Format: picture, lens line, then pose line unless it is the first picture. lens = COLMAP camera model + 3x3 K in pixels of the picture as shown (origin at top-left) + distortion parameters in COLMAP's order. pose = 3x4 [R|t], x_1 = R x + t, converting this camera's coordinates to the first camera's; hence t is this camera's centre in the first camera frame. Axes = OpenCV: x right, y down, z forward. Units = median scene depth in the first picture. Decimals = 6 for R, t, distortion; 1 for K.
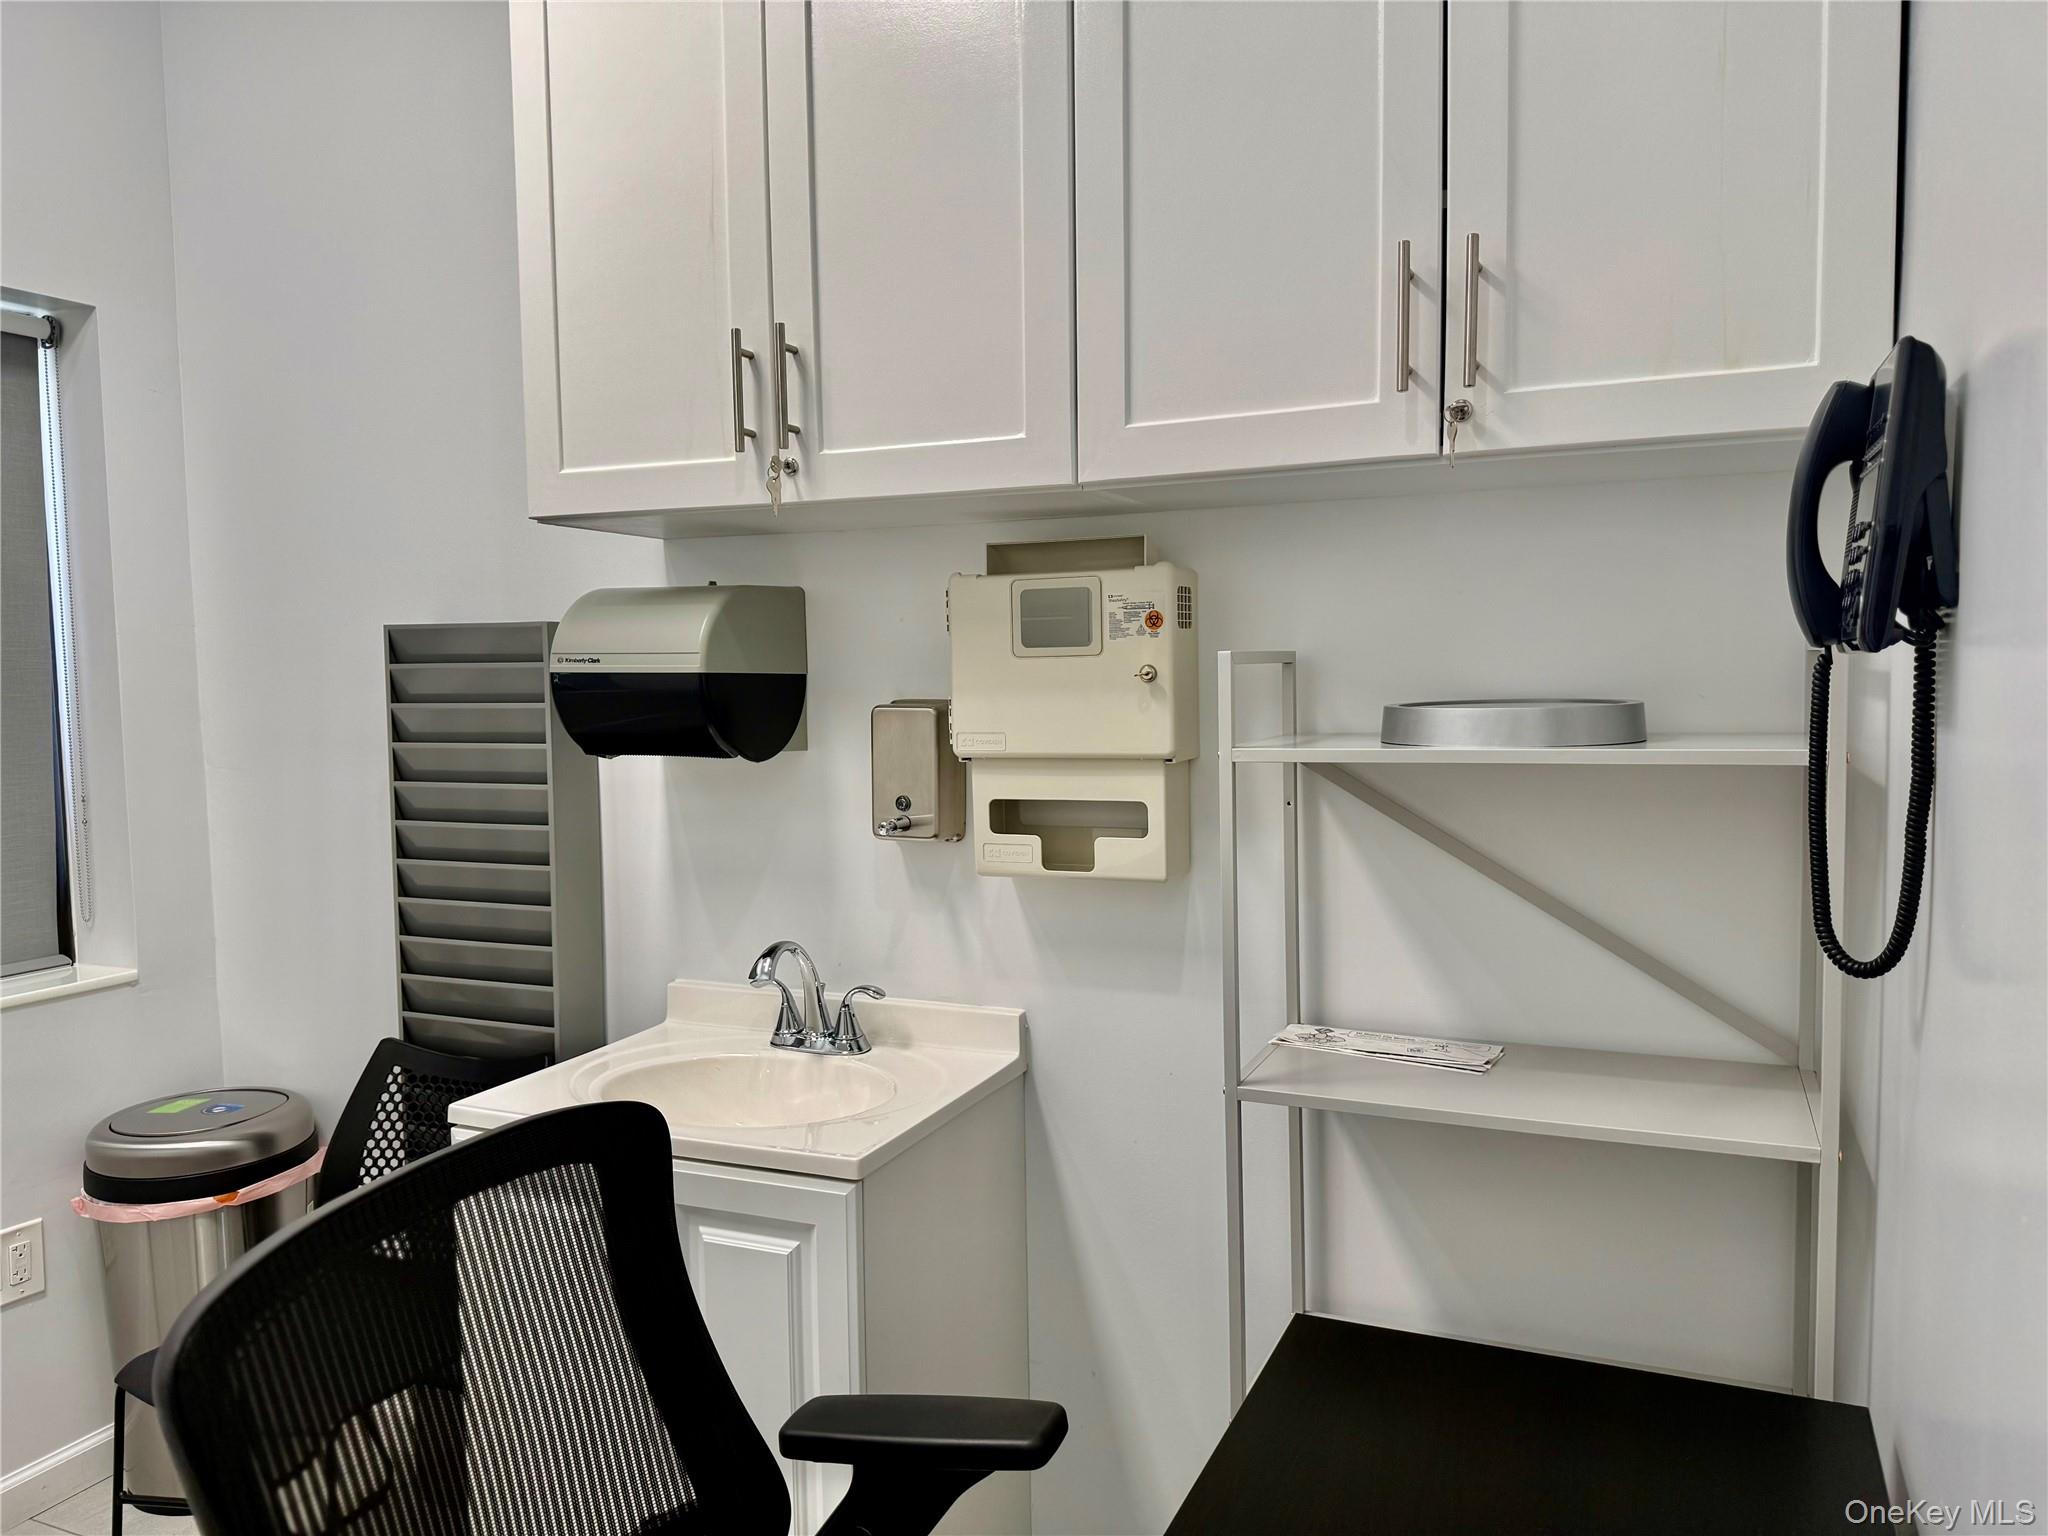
lens RADIAL K [[1455.5, 0, 1106.0], [0, 1455.5, 759.9], [0, 0, 1]] dist [0.077093, -0.130346]
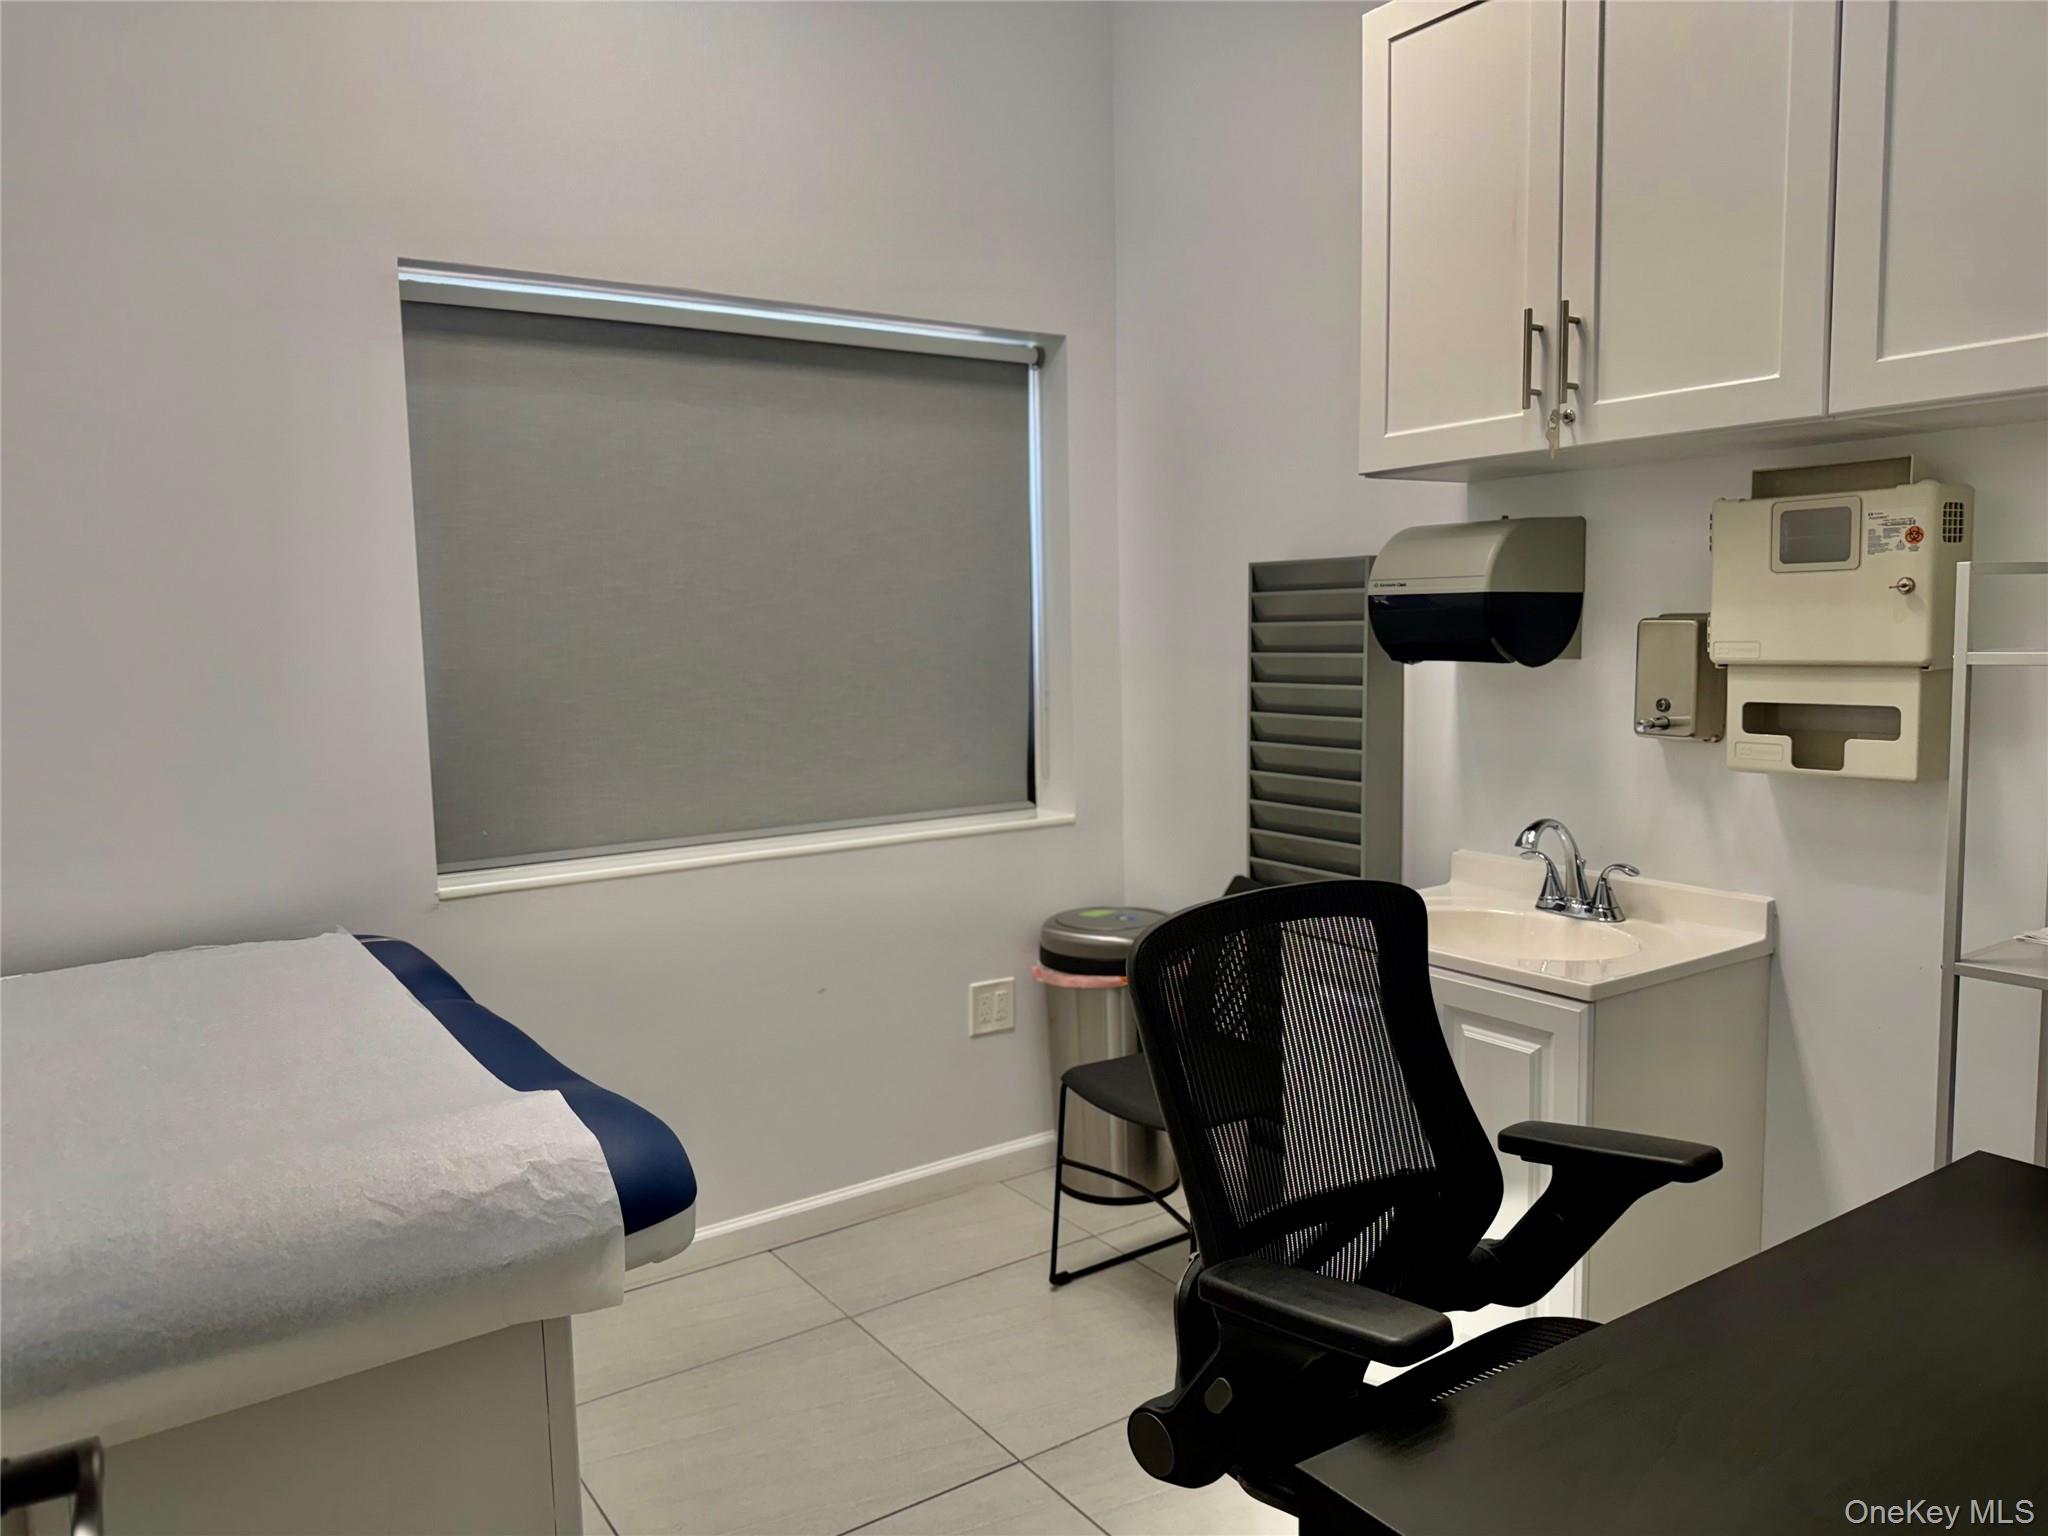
lens RADIAL K [[1463.1, 0, 994.6], [0, 1463.1, 768.3], [0, 0, 1]] dist [0.169791, -0.292644]
pose [[0.816125, 0.057557, -0.575001, 0.113463], [-0.030450, 0.997928, 0.056673, 0.030212], [0.577072, -0.028743, 0.816187, -0.263601]]
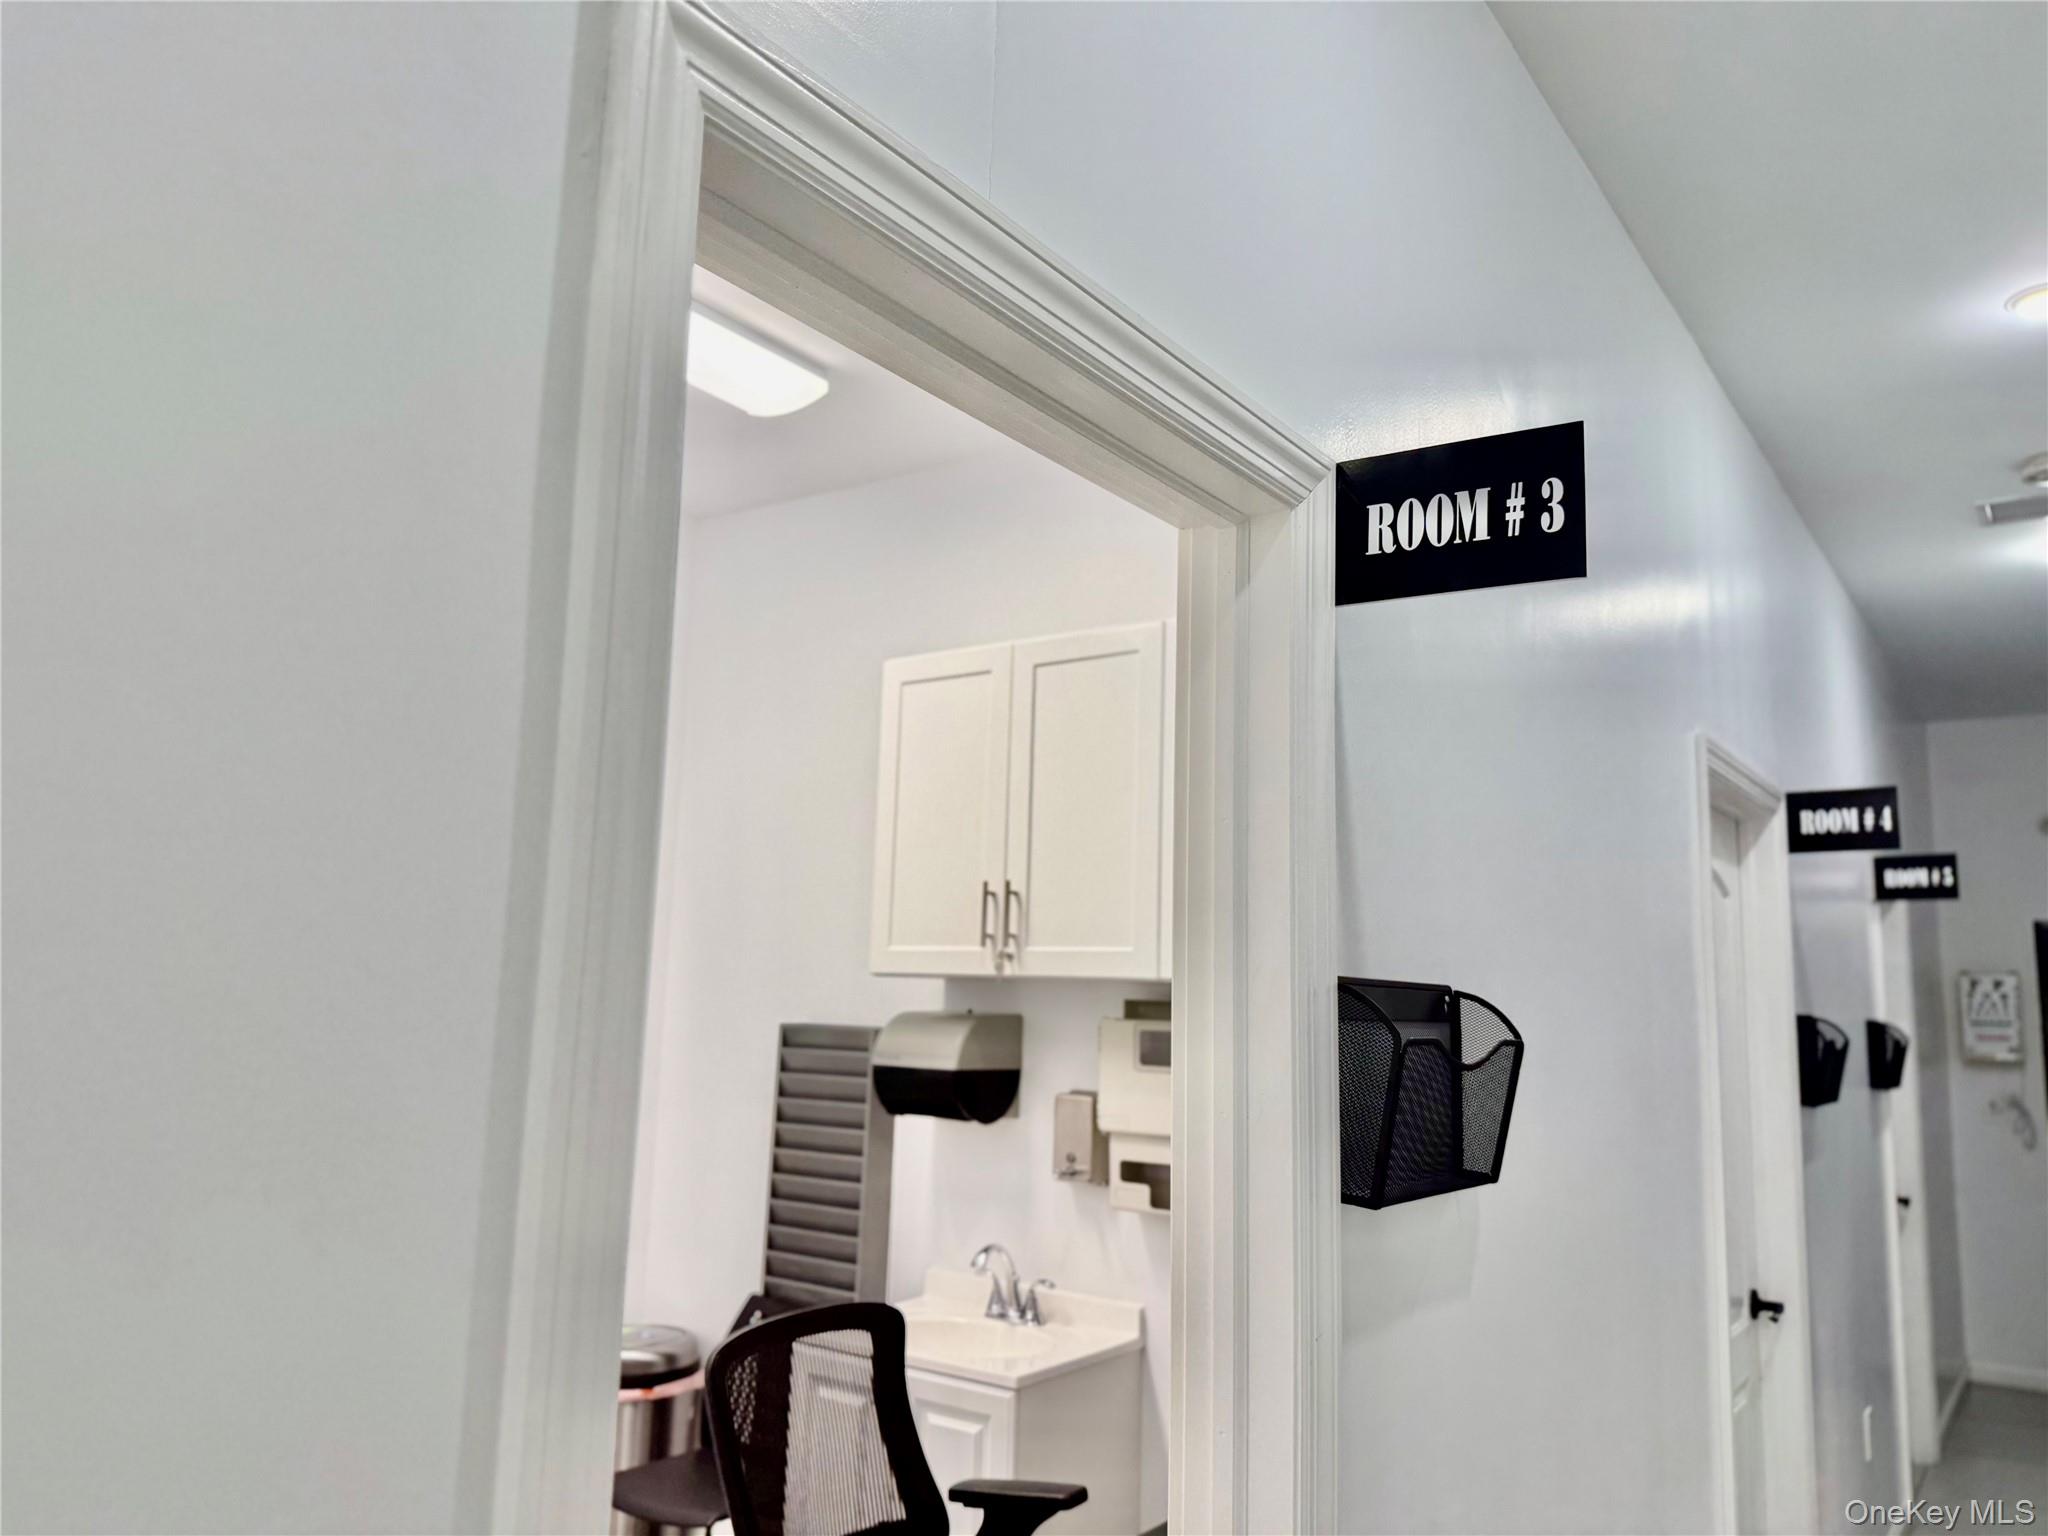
lens RADIAL K [[1423.7, 0, 1041.2], [0, 1423.7, 765.6], [0, 0, 1]] dist [0.027830, -0.046289]
pose [[0.968664, 0.001459, -0.248371, 0.225410], [-0.061284, 0.970469, -0.233312, -0.022288], [0.240696, 0.241222, 0.940148, -0.602488]]
